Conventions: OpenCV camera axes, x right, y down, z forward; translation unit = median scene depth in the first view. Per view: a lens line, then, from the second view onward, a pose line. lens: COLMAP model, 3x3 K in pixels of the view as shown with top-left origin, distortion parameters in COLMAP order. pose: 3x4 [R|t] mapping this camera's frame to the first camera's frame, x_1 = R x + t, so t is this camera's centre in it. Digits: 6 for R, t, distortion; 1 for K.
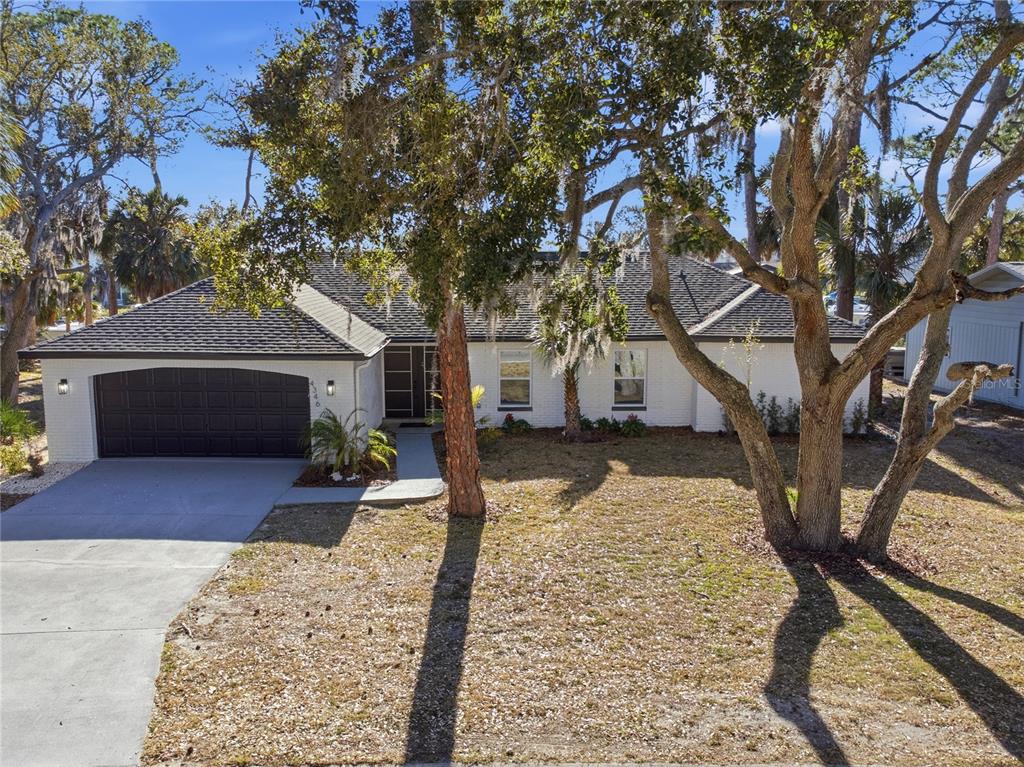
lens RADIAL K [[841.6, 0, 511.1], [0, 841.6, 357.3], [0, 0, 1]] dist [0.066317, -0.101519]
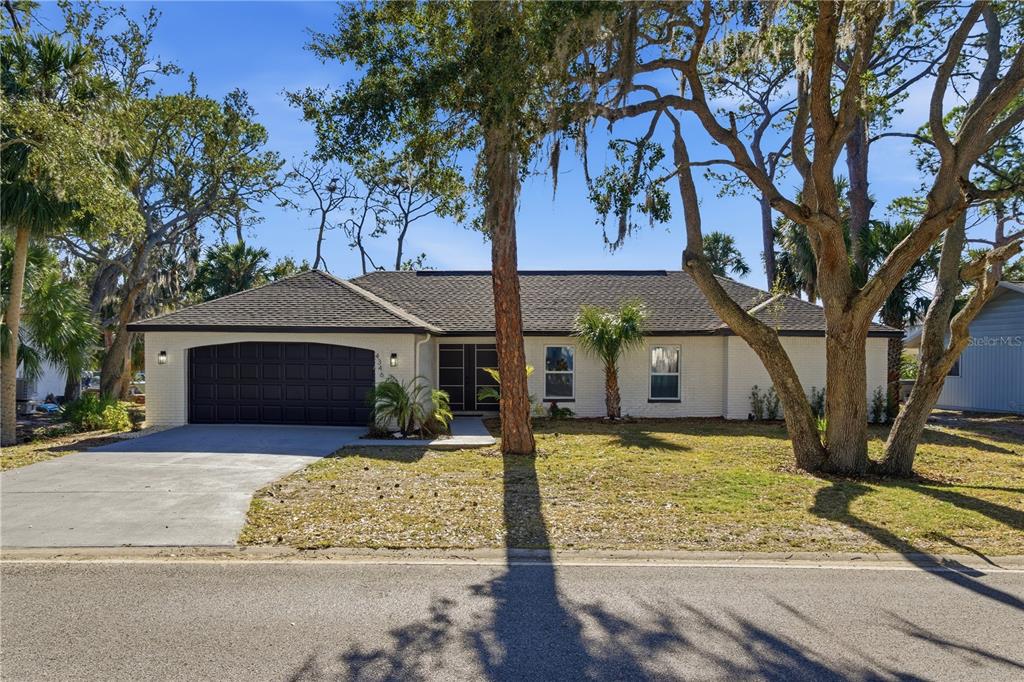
lens RADIAL K [[778.9, 0, 510.6], [0, 778.9, 356.3], [0, 0, 1]] dist [-0.047896, 0.099602]
pose [[0.998935, 0.002284, -0.046079, -0.016451], [-0.007749, 0.992890, -0.118782, 0.176620], [0.045480, 0.119013, 0.991851, -0.006688]]
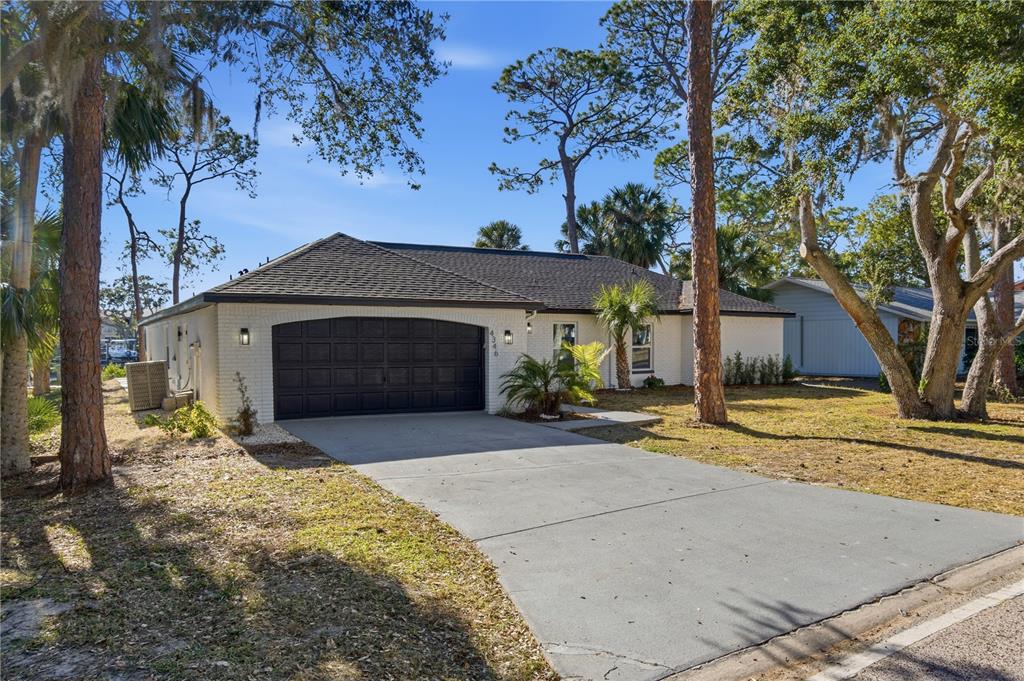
lens RADIAL K [[722.5, 0, 512.0], [0, 722.5, 340.5], [0, 0, 1]] dist [-0.054824, 0.088287]
pose [[0.869163, -0.005989, 0.494489, -0.758230], [0.060916, 0.993608, -0.095039, 0.145617], [-0.490759, 0.112726, 0.863972, 0.268473]]
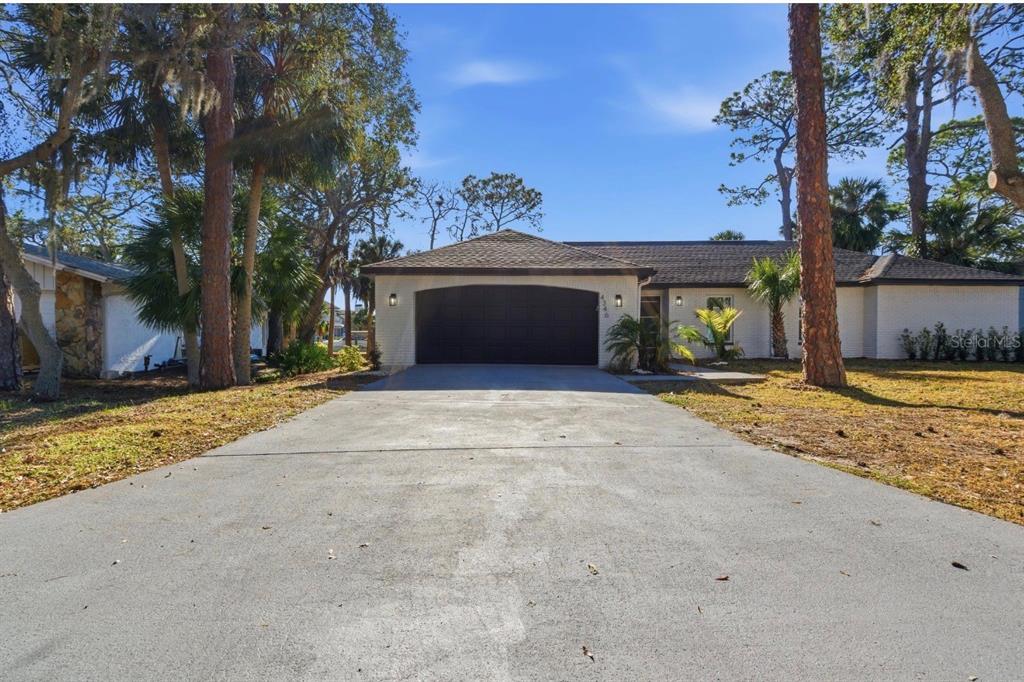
lens RADIAL K [[477.5, 0, 510.1], [0, 477.5, 336.9], [0, 0, 1]] dist [0.000596, -0.001171]
pose [[0.999687, -0.002296, -0.024929, -0.404556], [-0.000604, 0.993286, -0.115685, 0.187944], [0.025027, 0.115663, 0.992973, 0.411589]]
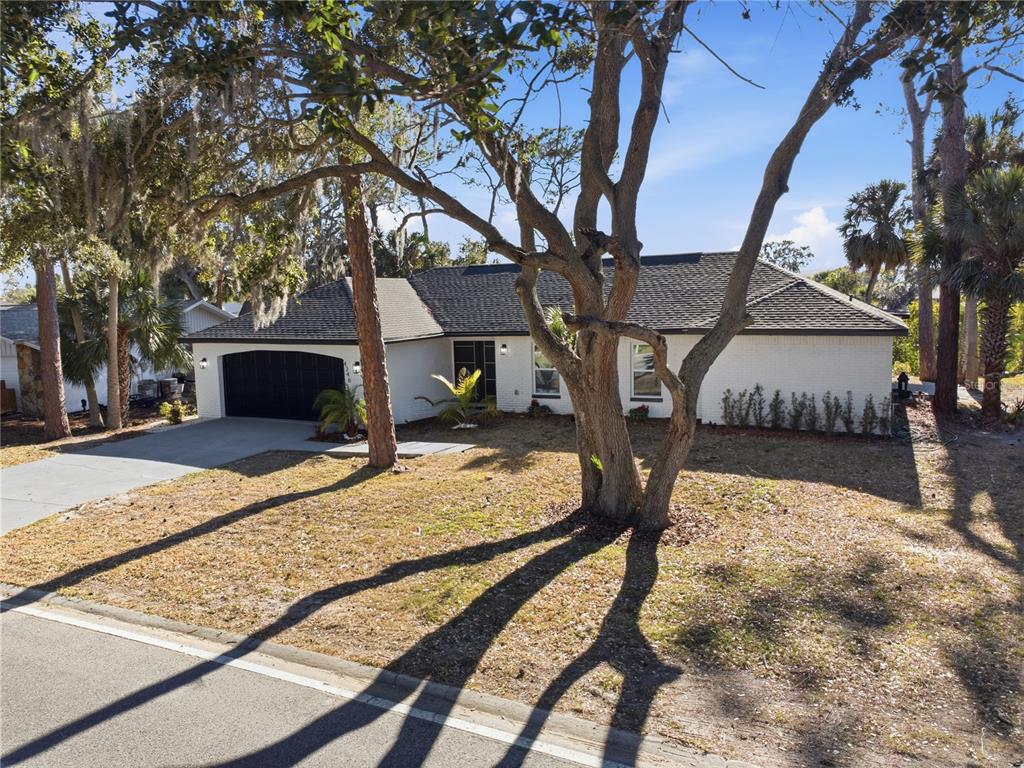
lens RADIAL K [[760.7, 0, 514.5], [0, 760.7, 370.8], [0, 0, 1]] dist [0.023397, -0.001038]
pose [[0.896600, 0.017113, -0.442511, 0.582677], [-0.024383, 0.999645, -0.010747, 0.055328], [0.442170, 0.020426, 0.896699, 0.101744]]
